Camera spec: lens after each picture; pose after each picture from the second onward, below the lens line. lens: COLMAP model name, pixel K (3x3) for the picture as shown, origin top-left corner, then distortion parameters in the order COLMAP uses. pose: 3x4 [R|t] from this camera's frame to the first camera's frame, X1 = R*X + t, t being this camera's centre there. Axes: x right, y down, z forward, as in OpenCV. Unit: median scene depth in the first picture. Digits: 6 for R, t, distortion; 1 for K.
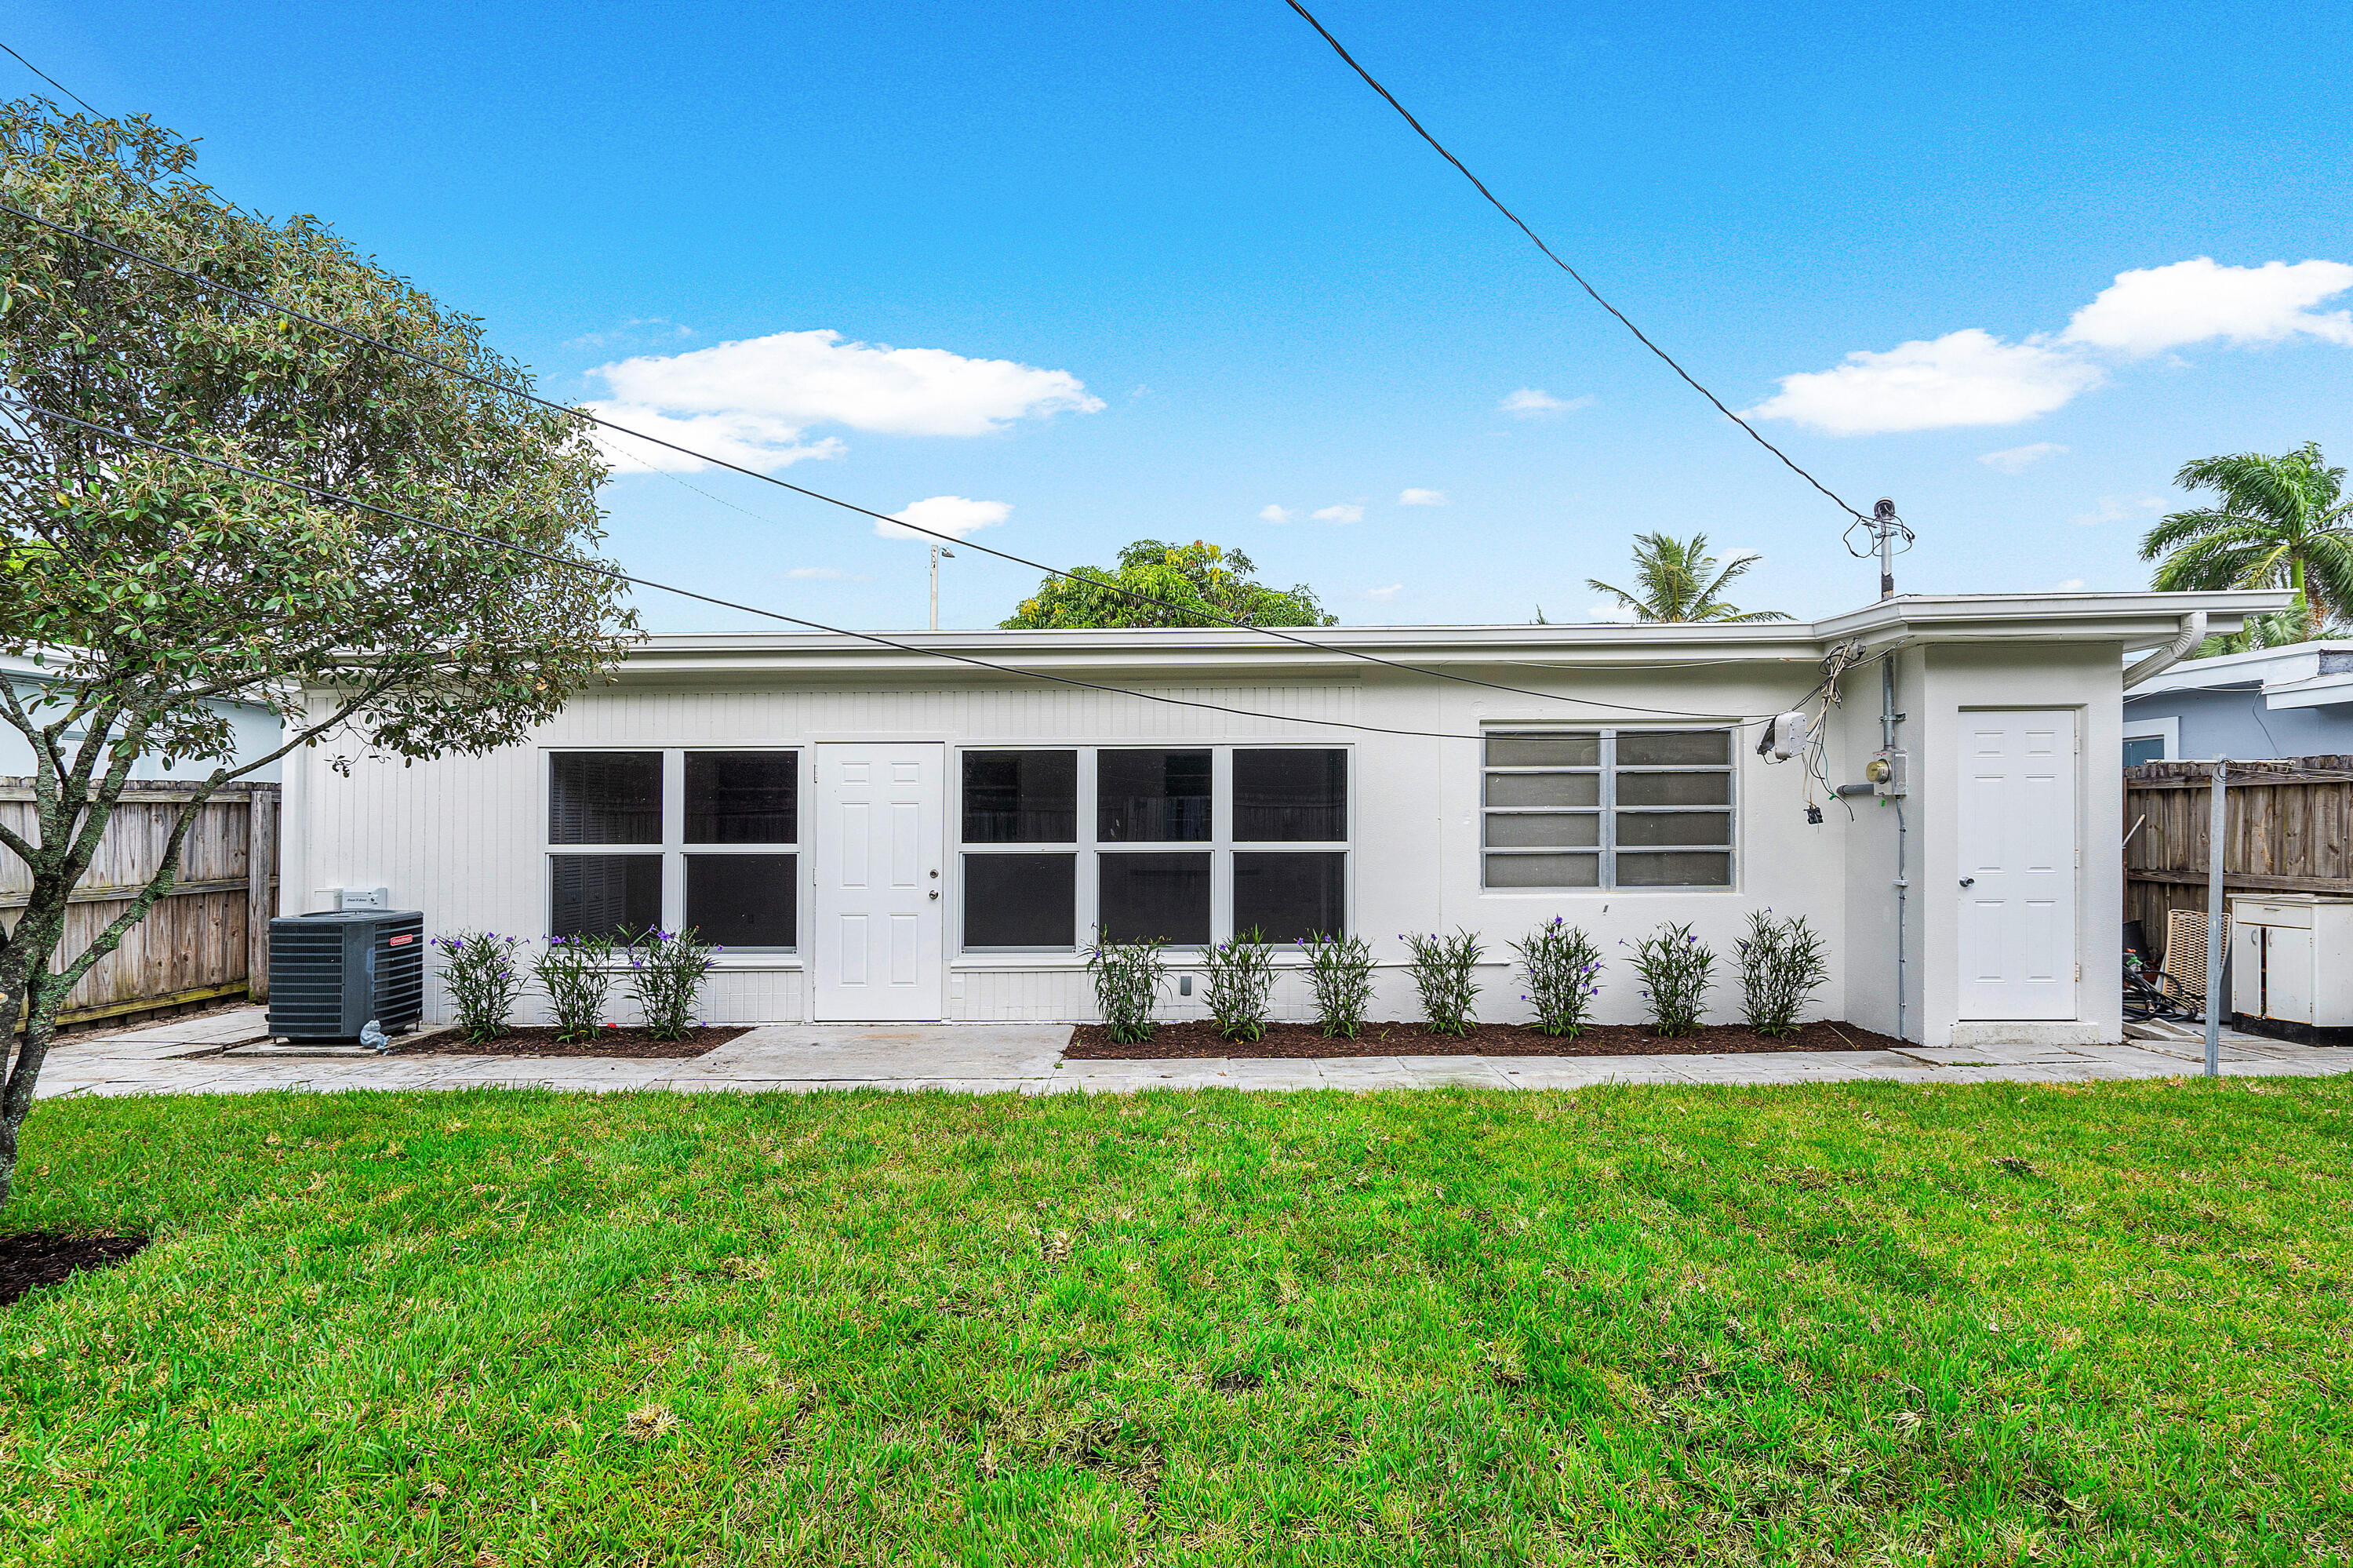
lens RADIAL K [[1124.1, 0, 1175.7], [0, 1124.1, 794.9], [0, 0, 1]] dist [-0.010072, 0.000476]
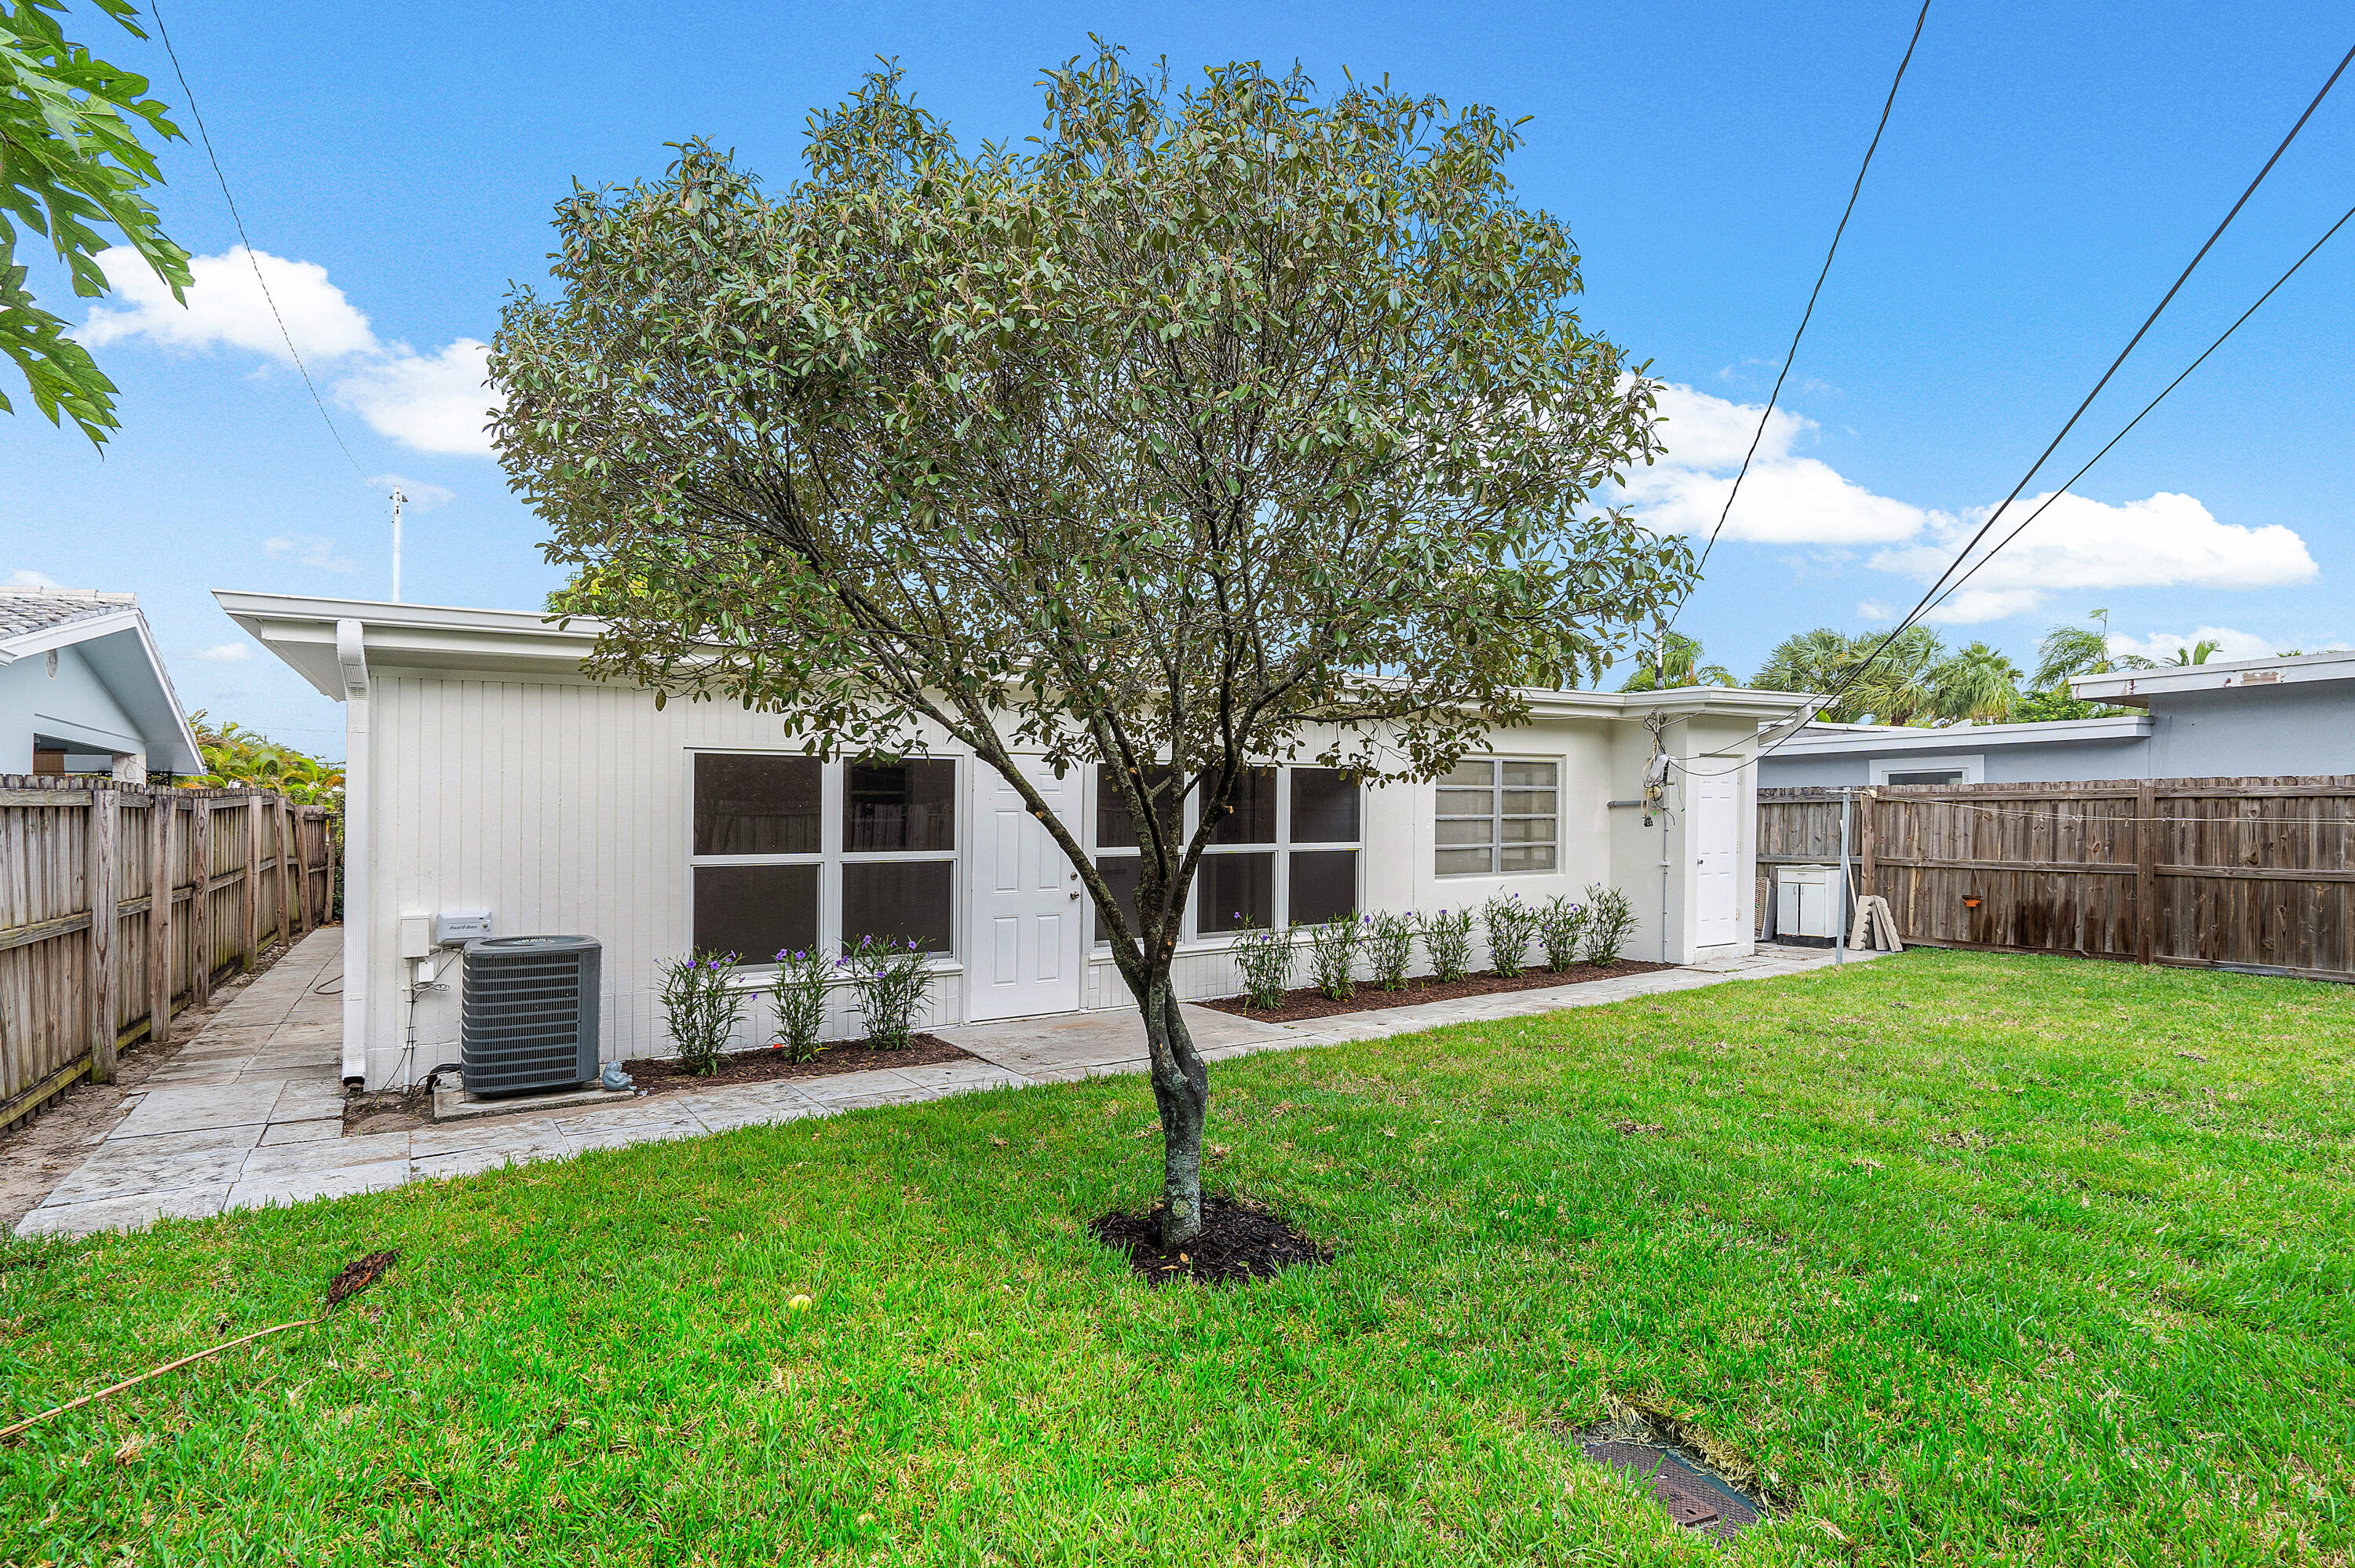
lens RADIAL K [[1124.9, 0, 1238.5], [0, 1124.9, 816.6], [0, 0, 1]] dist [-0.010072, 0.000476]
pose [[0.834348, 0.000735, 0.551237, -0.673088], [-0.005716, 0.999957, 0.007317, 0.004626], [-0.551208, -0.009256, 0.834317, 0.013481]]
